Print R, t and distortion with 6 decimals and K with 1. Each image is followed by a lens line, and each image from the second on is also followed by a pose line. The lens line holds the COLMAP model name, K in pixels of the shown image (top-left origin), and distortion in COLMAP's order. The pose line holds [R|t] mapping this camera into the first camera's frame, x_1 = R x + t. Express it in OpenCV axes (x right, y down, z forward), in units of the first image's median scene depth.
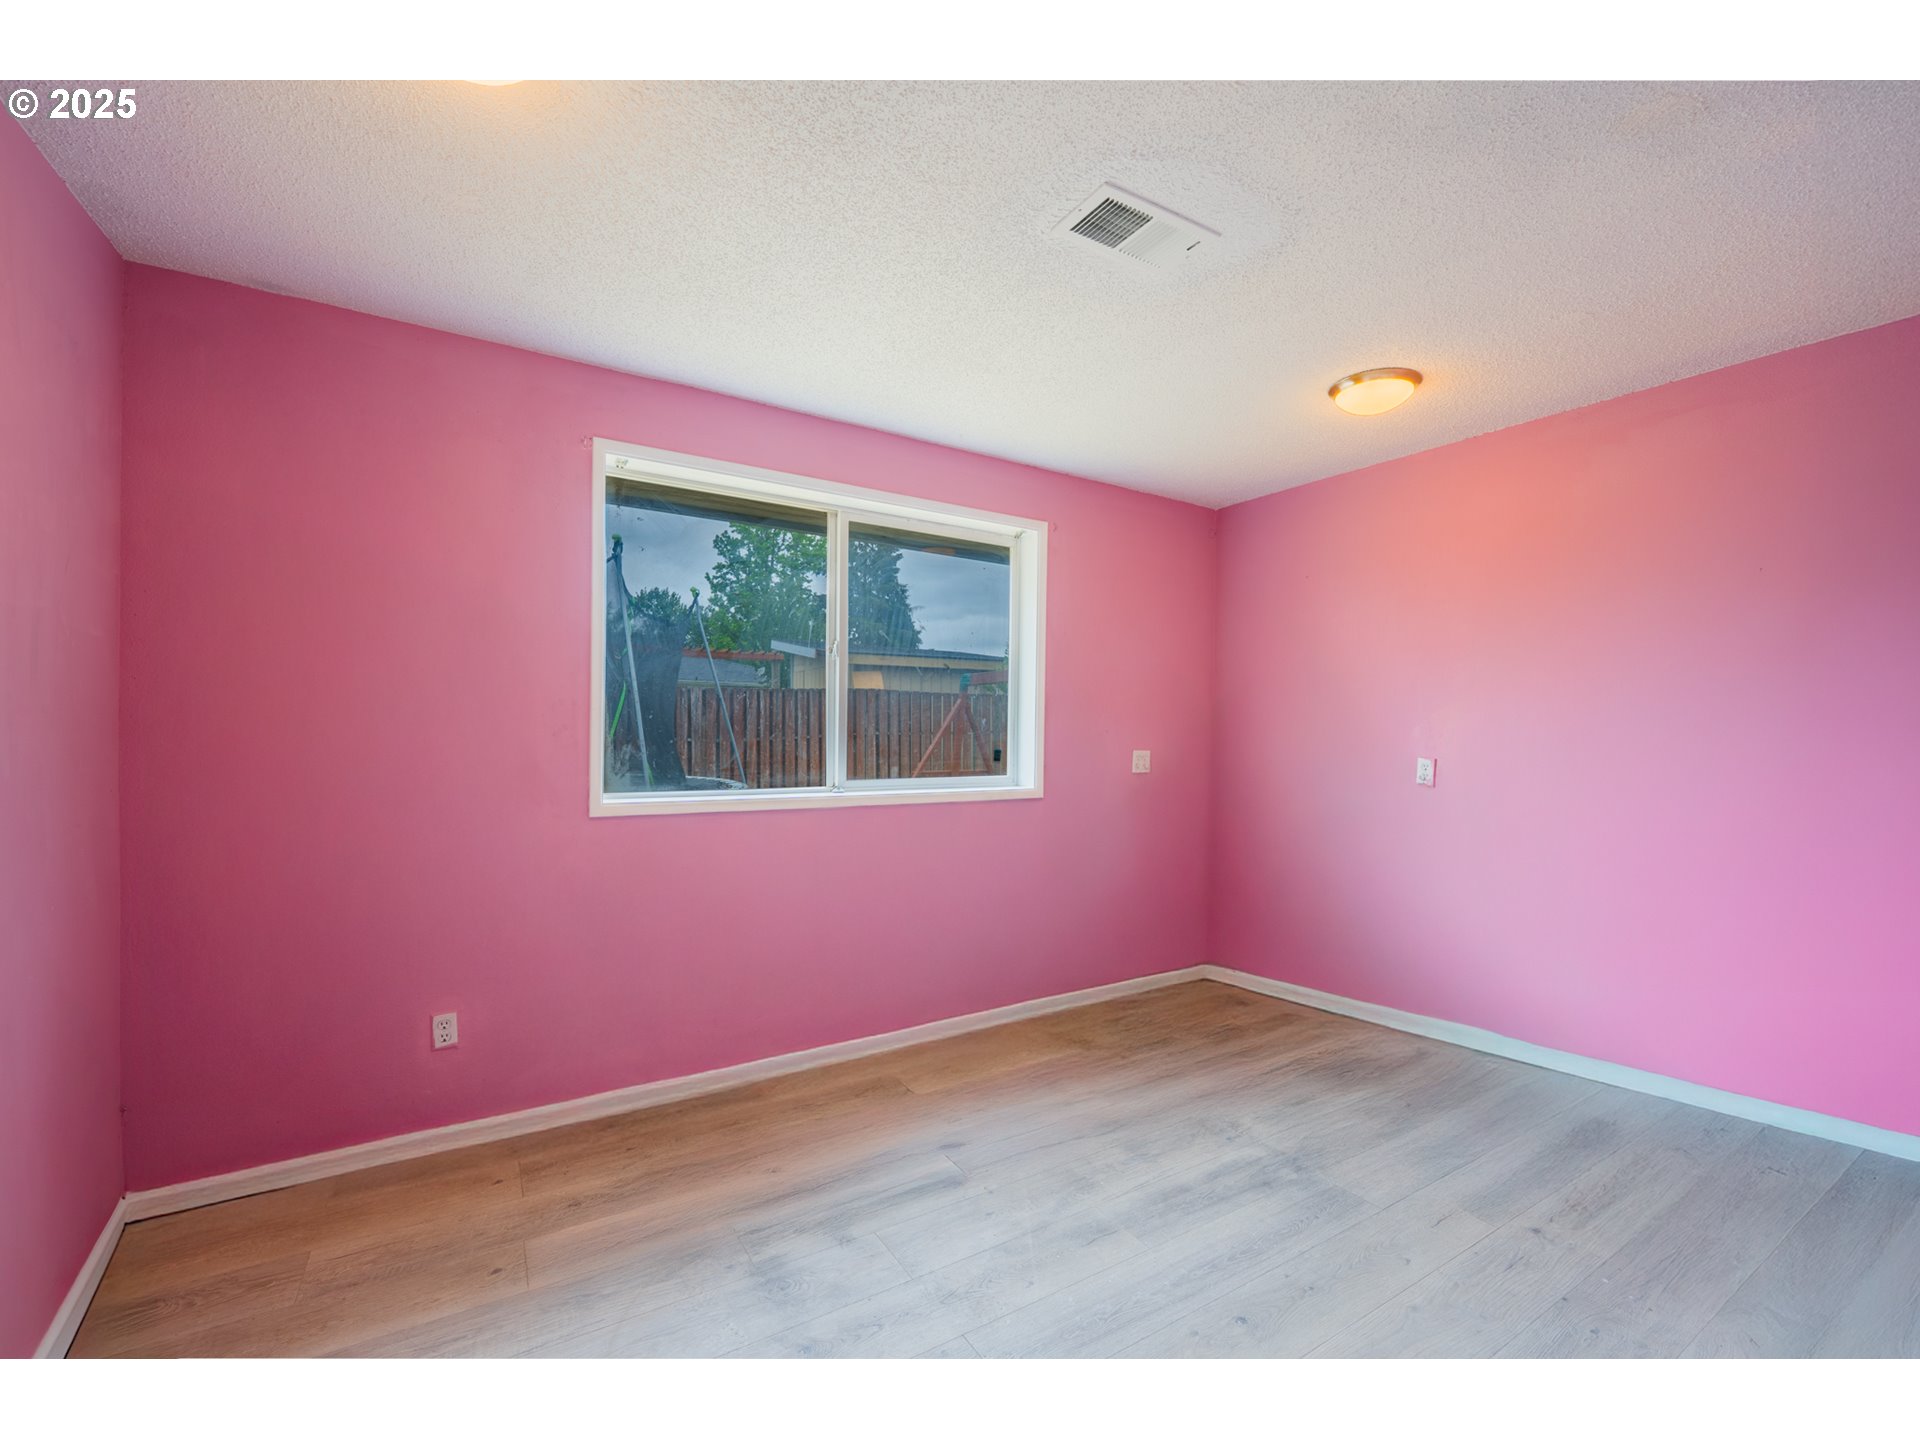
lens RADIAL K [[807.7, 0, 948.7], [0, 807.7, 703.7], [0, 0, 1]] dist [-0.012727, -0.000389]
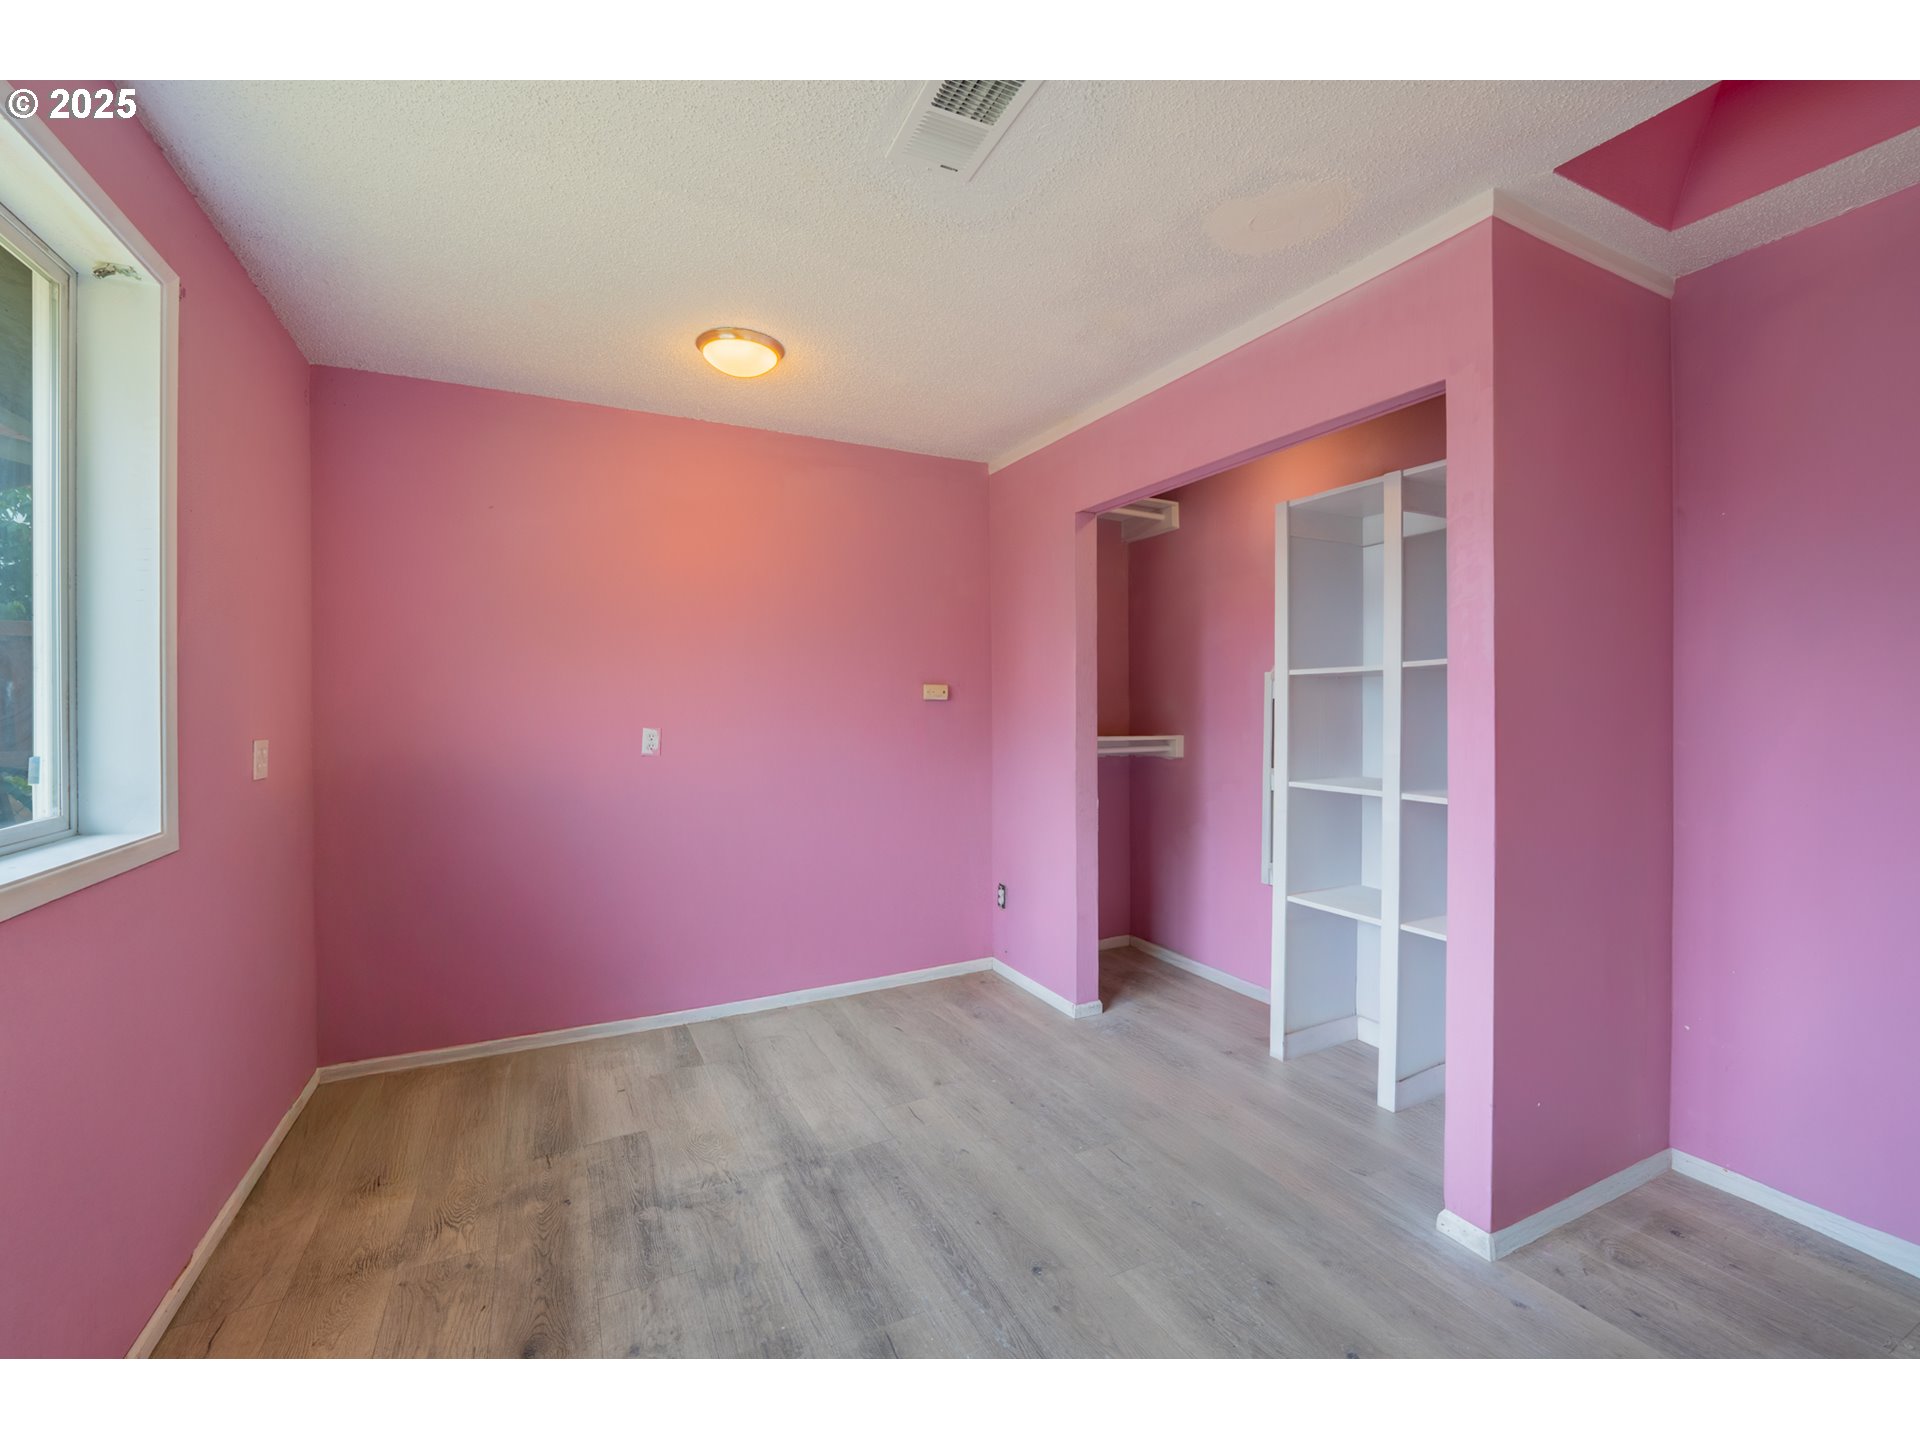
lens RADIAL K [[807.7, 0, 948.7], [0, 807.7, 703.7], [0, 0, 1]] dist [-0.012727, -0.000389]
pose [[0.097368, -0.010780, 0.995190, -0.361917], [-0.012378, 0.999851, 0.012041, 0.023297], [-0.995171, -0.013491, 0.097220, 0.578378]]
